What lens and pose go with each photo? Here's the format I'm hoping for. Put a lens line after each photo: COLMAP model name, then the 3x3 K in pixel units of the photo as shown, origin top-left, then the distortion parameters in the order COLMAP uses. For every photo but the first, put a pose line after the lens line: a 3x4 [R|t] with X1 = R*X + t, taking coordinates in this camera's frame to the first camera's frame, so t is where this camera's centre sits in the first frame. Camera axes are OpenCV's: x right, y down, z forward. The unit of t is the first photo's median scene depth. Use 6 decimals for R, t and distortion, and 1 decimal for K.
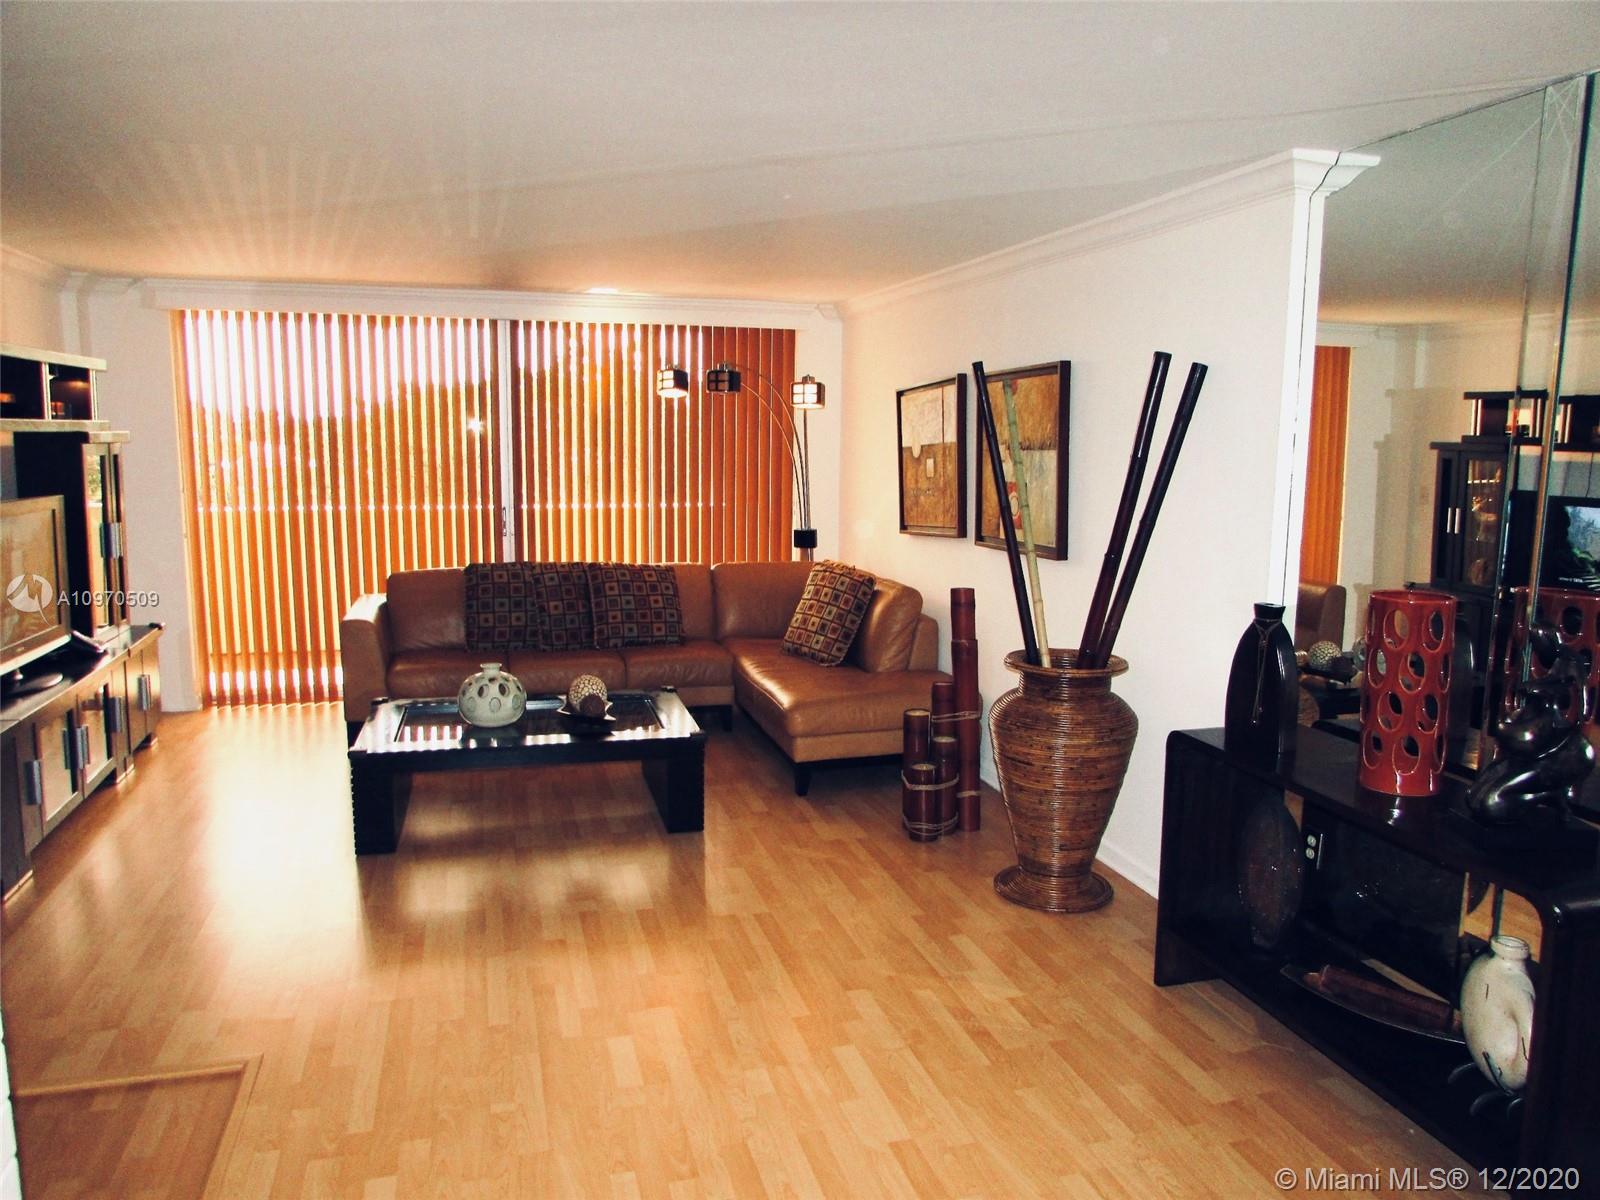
lens RADIAL K [[1158.1, 0, 797.5], [0, 1158.1, 602.6], [0, 0, 1]] dist [-0.018979, 0.005598]
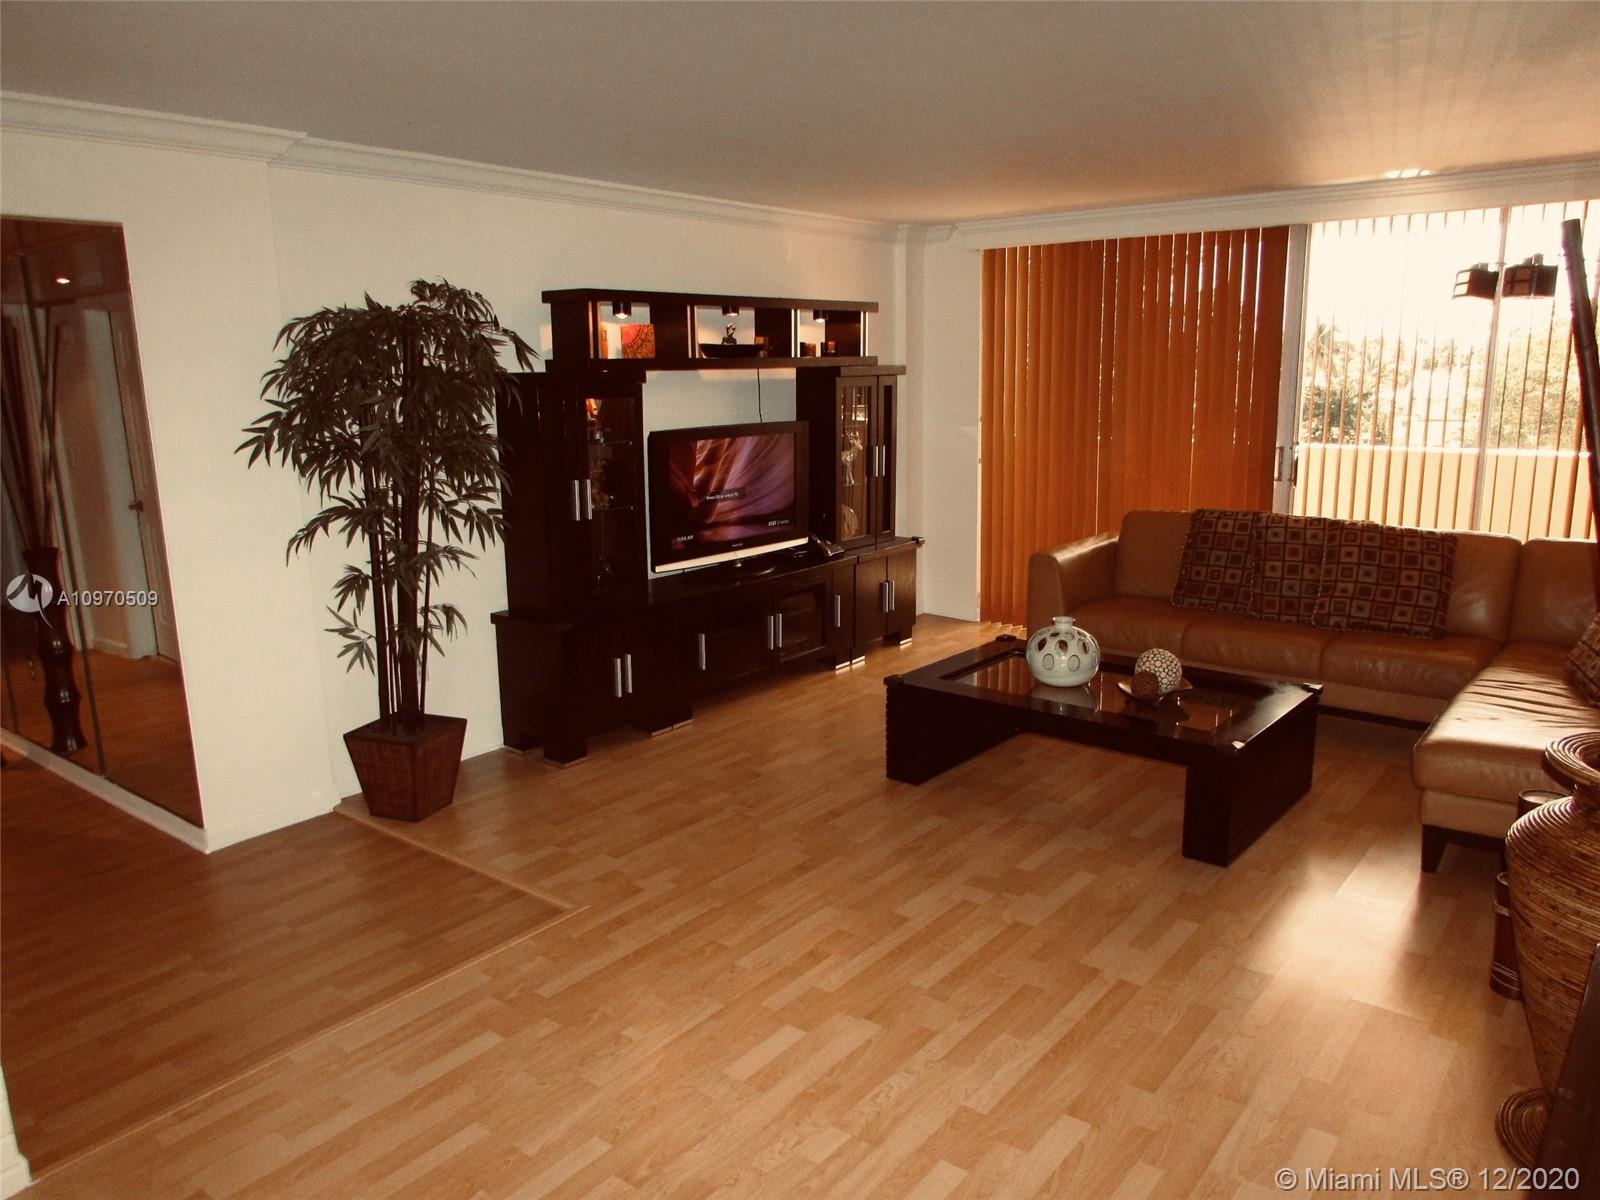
lens RADIAL K [[1158.1, 0, 797.5], [0, 1158.1, 602.6], [0, 0, 1]] dist [-0.018979, 0.005598]
pose [[0.586182, 0.146624, -0.796801, 0.291886], [-0.097787, 0.989102, 0.110072, -0.033615], [0.804257, 0.013395, 0.594131, 0.247534]]
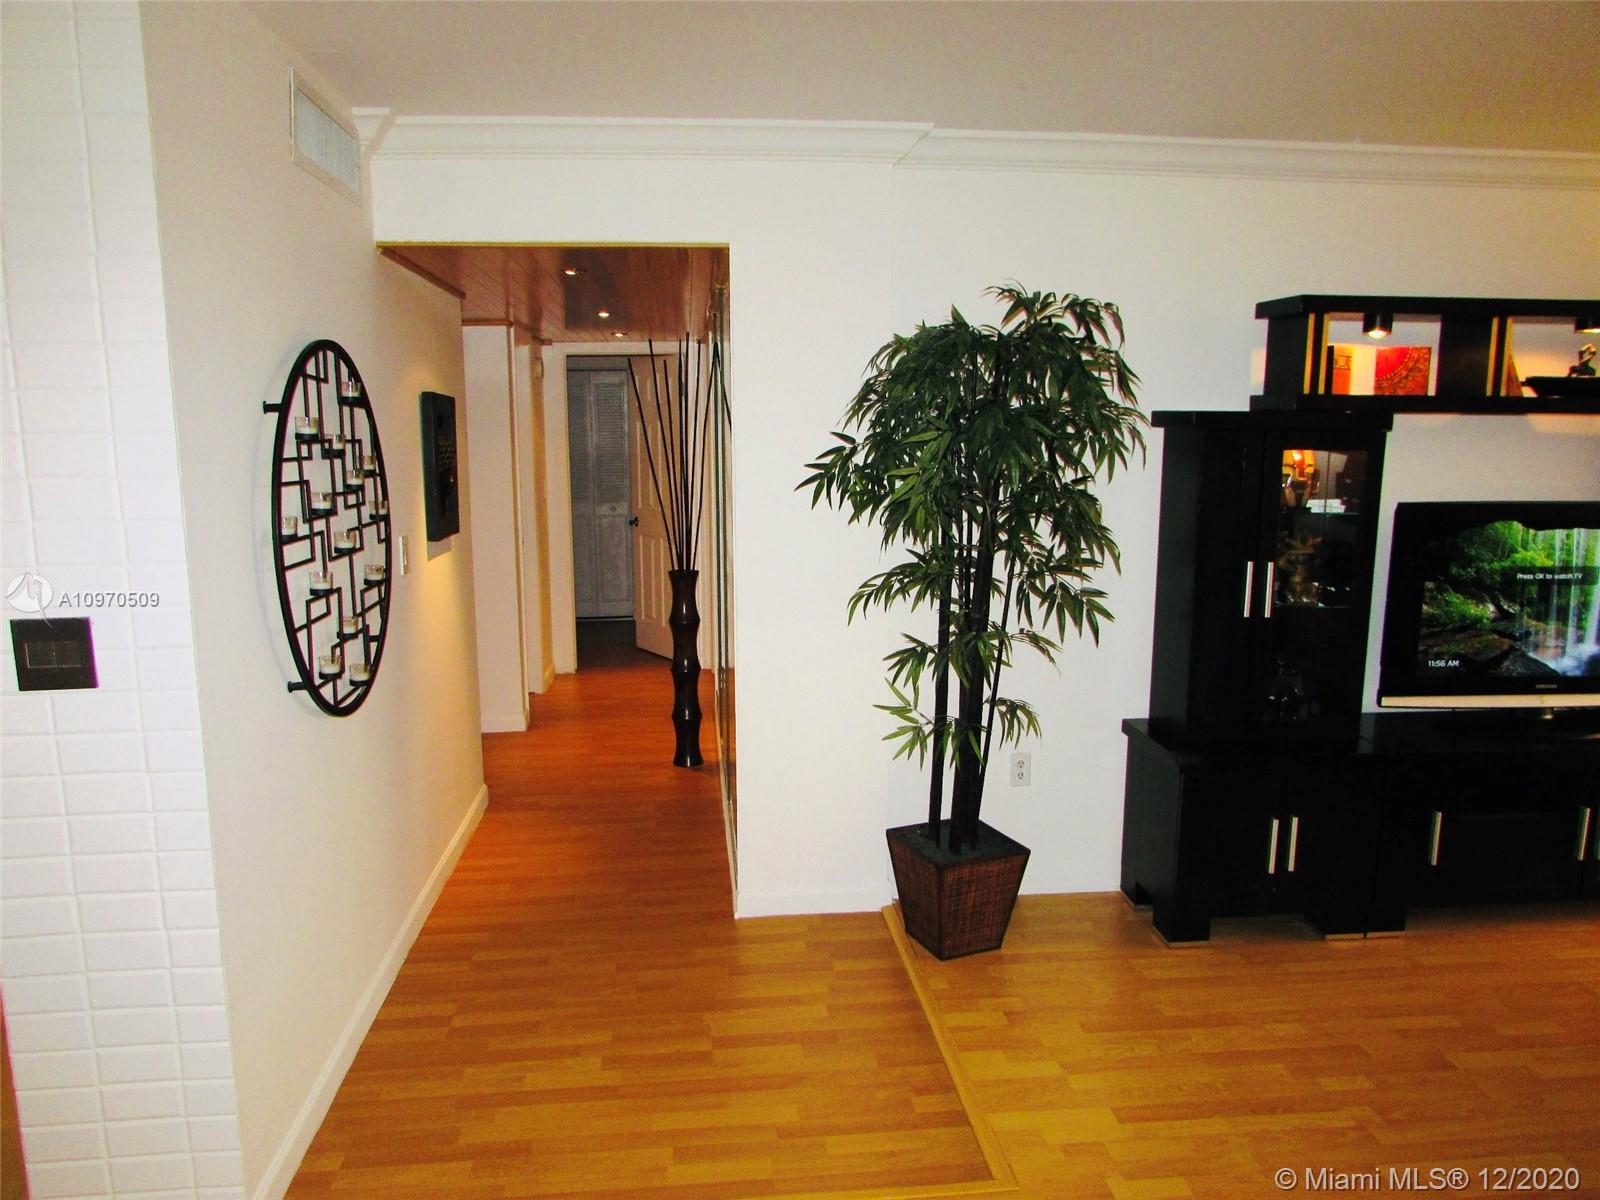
lens RADIAL K [[1158.1, 0, 797.5], [0, 1158.1, 602.6], [0, 0, 1]] dist [-0.018979, 0.005598]
pose [[-0.166737, 0.148260, -0.974791, 0.145330], [-0.150708, 0.973182, 0.173794, -0.061227], [0.974416, 0.175887, -0.139922, 0.472536]]
